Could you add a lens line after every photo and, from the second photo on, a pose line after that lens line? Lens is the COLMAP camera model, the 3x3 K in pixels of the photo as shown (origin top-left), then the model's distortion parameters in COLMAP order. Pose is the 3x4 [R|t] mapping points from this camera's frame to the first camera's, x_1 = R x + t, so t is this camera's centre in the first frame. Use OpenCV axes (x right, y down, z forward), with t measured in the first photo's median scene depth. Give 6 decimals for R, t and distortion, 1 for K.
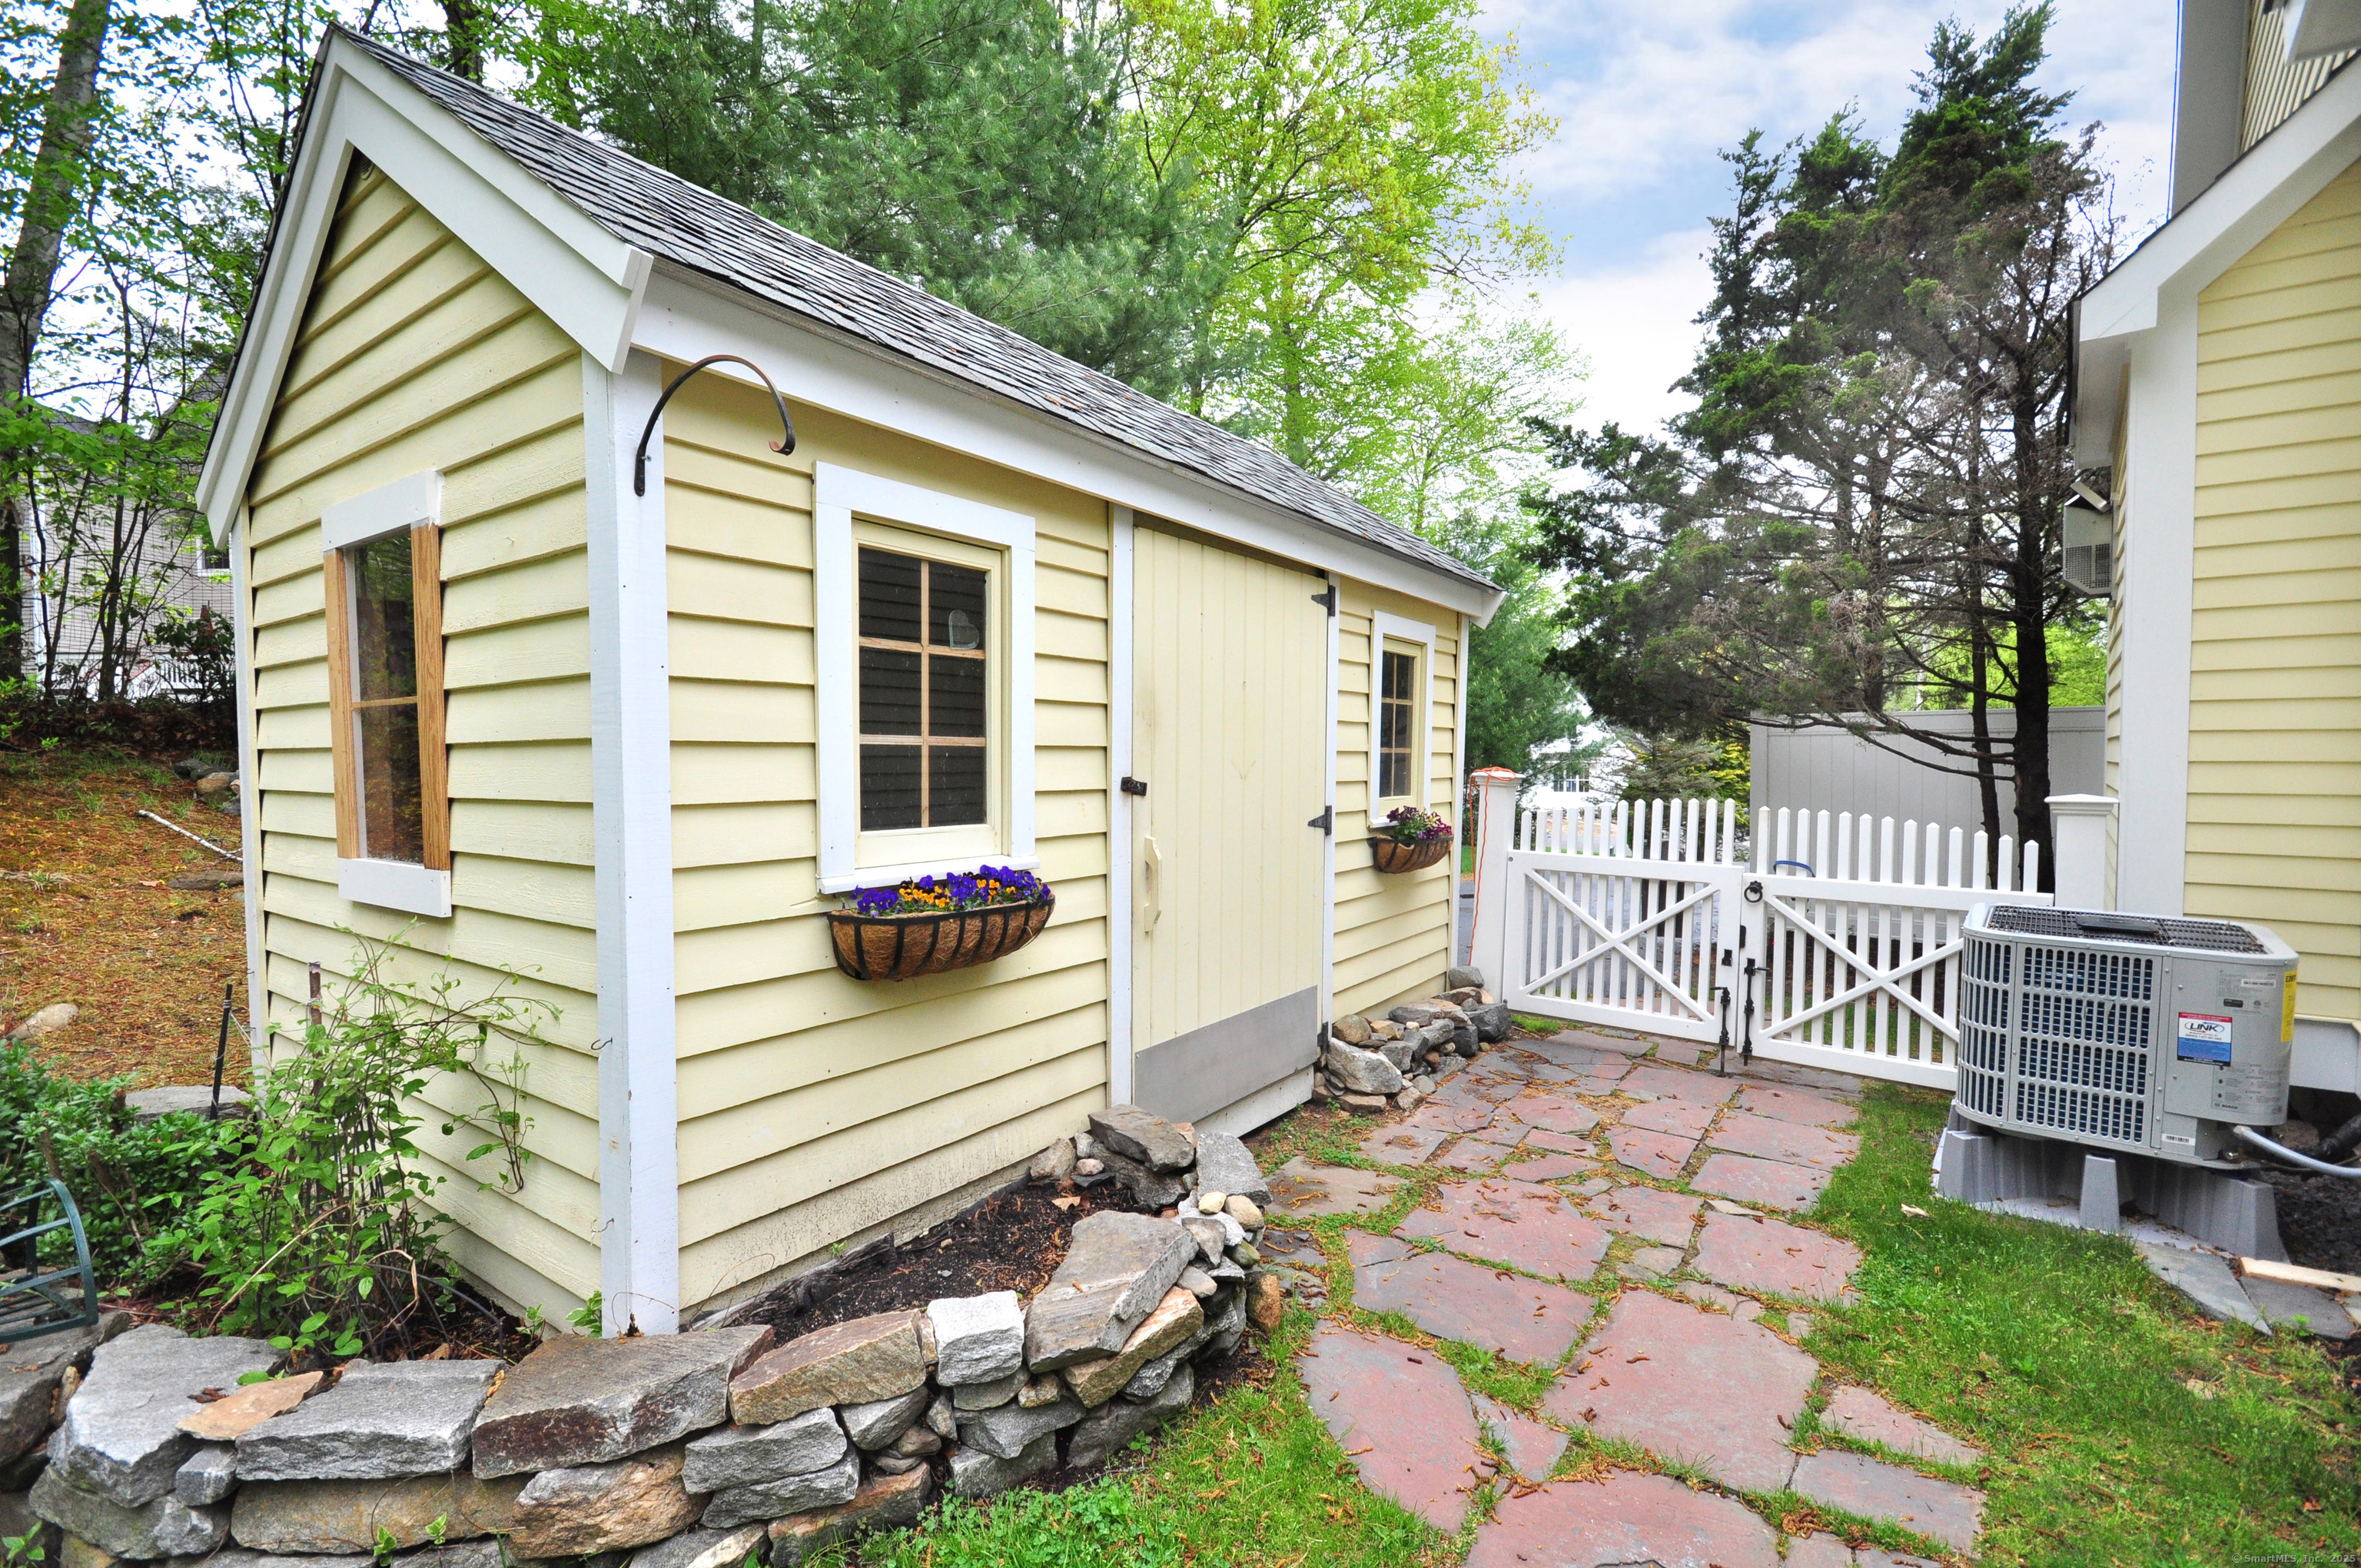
lens RADIAL K [[1050.7, 0, 1177.3], [0, 1050.7, 783.4], [0, 0, 1]] dist [-0.000123, -0.000121]
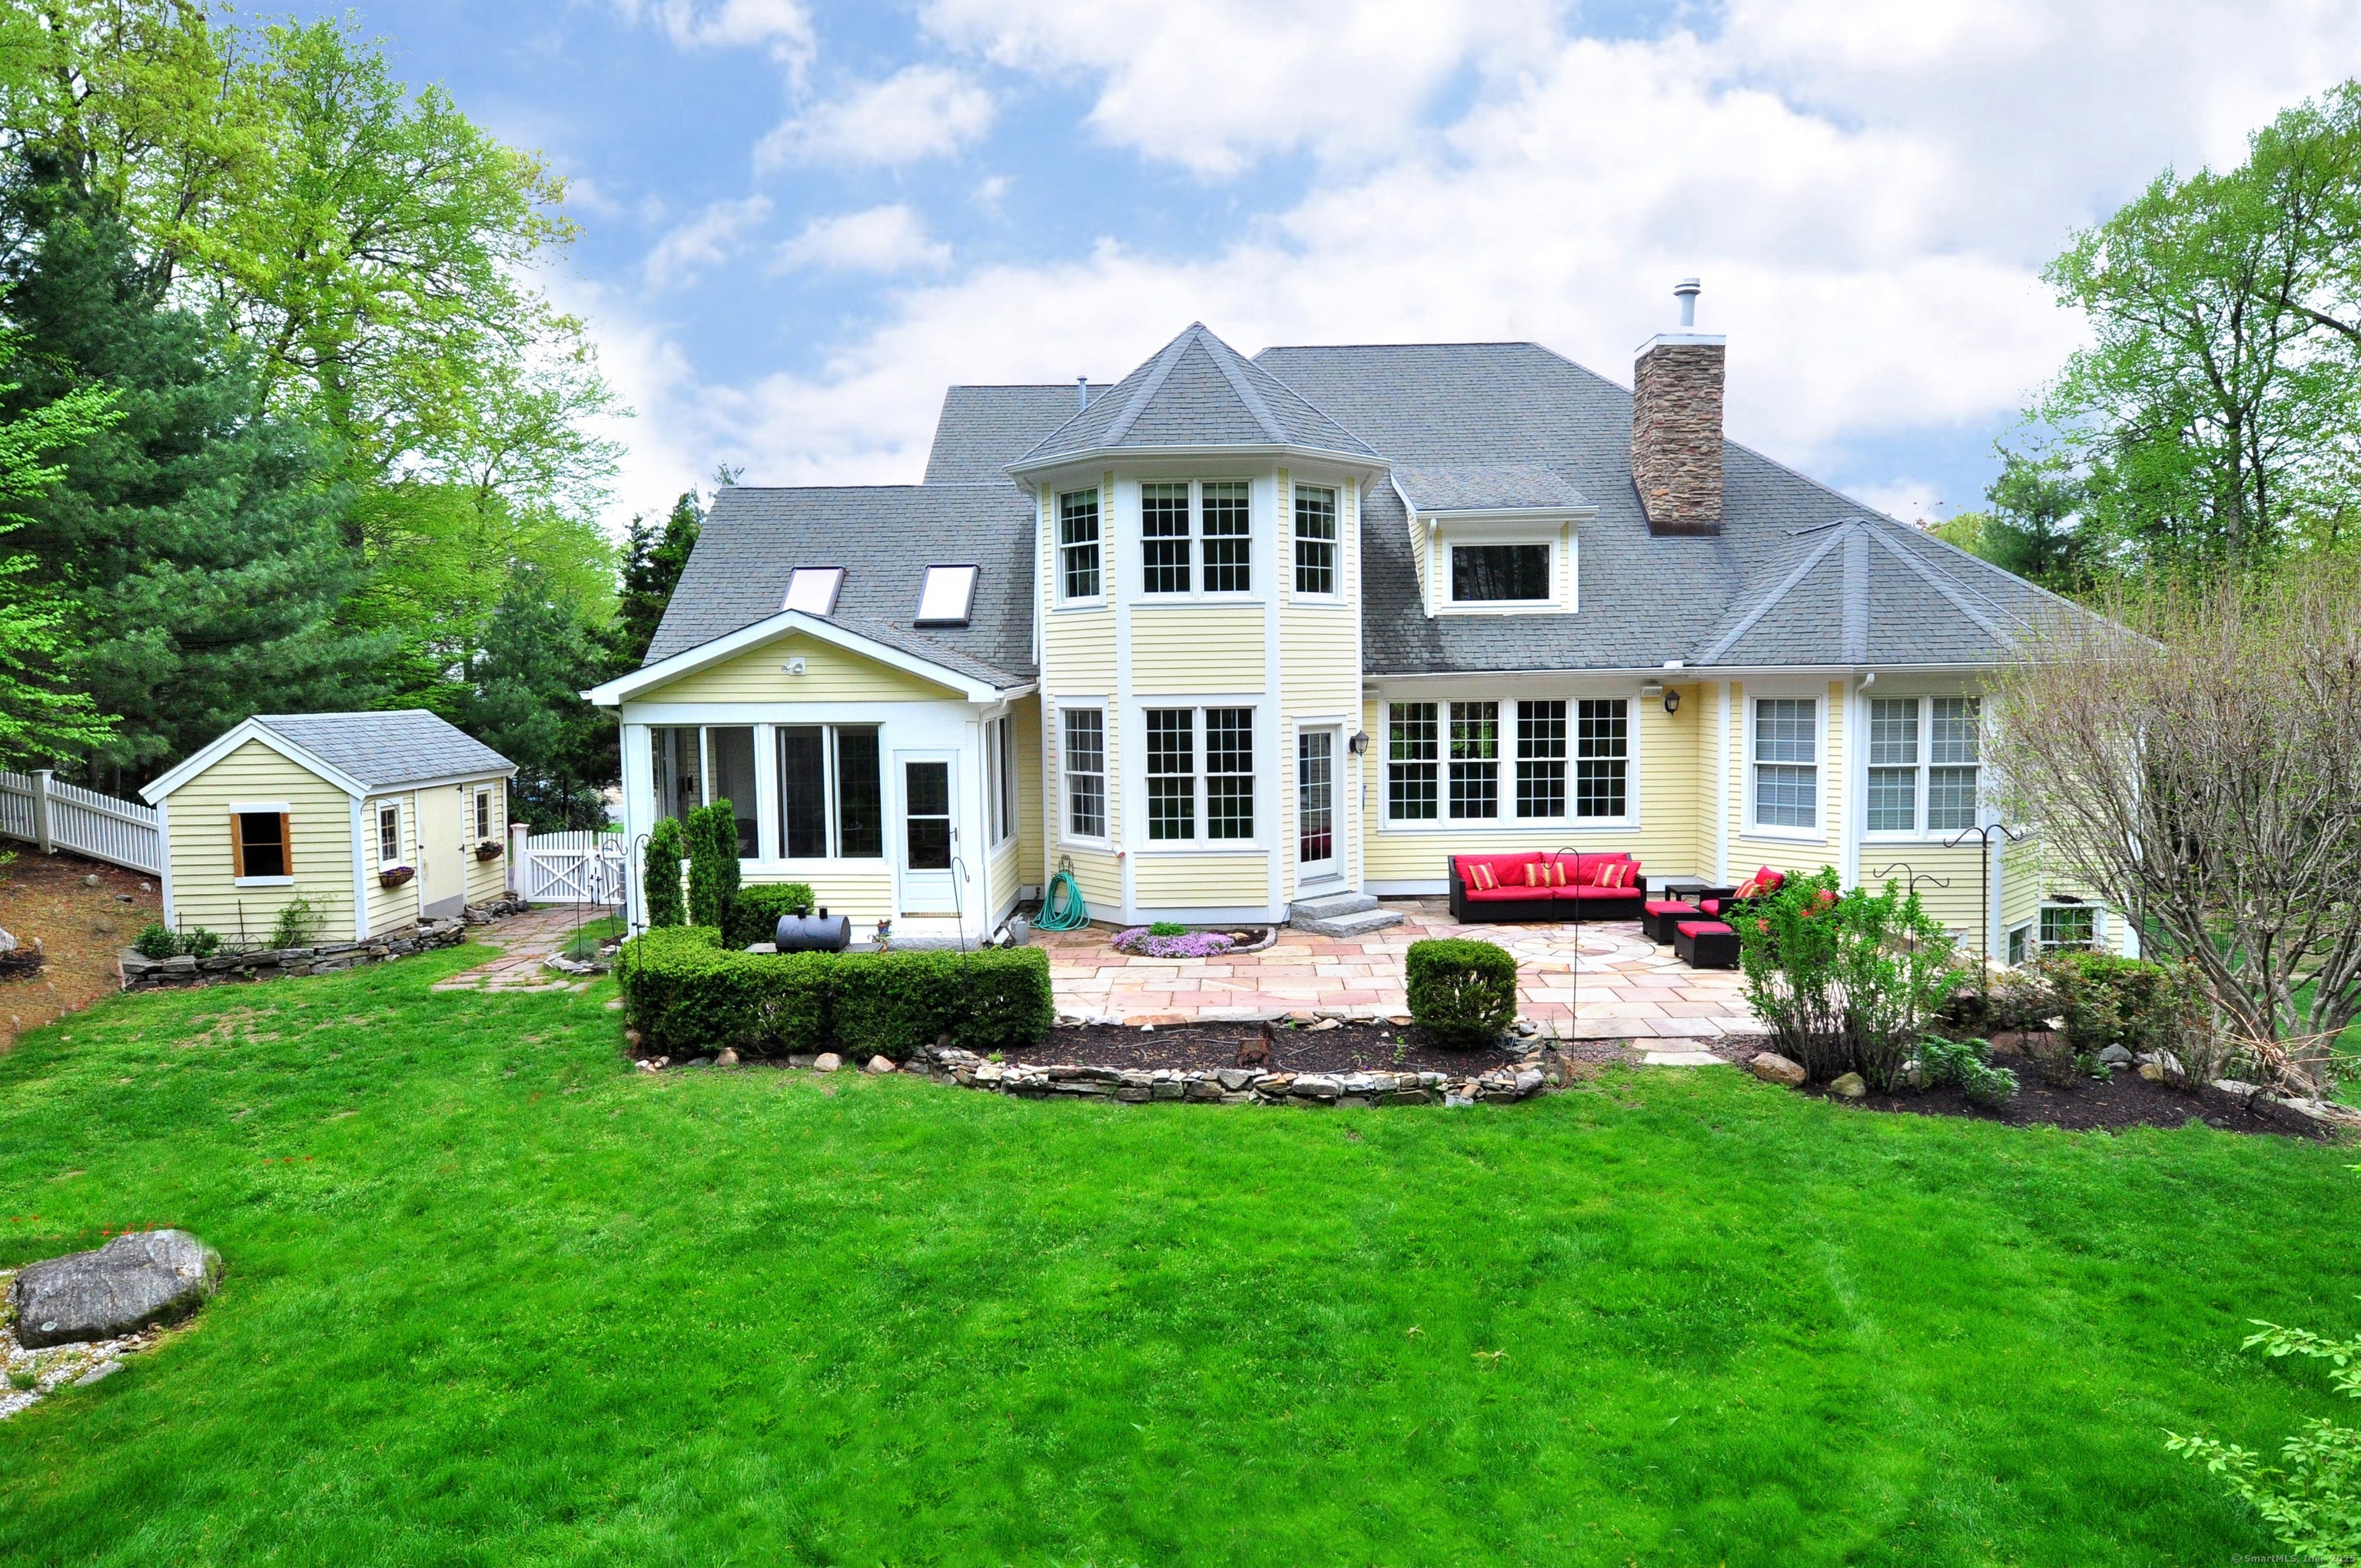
lens RADIAL K [[1344.7, 0, 1175.2], [0, 1344.7, 794.1], [0, 0, 1]] dist [0.000426, 0.000137]
pose [[0.769719, -0.058791, 0.635671, -0.844710], [0.028656, 0.997929, 0.057596, -0.323298], [-0.637740, -0.026117, 0.769809, -3.851256]]
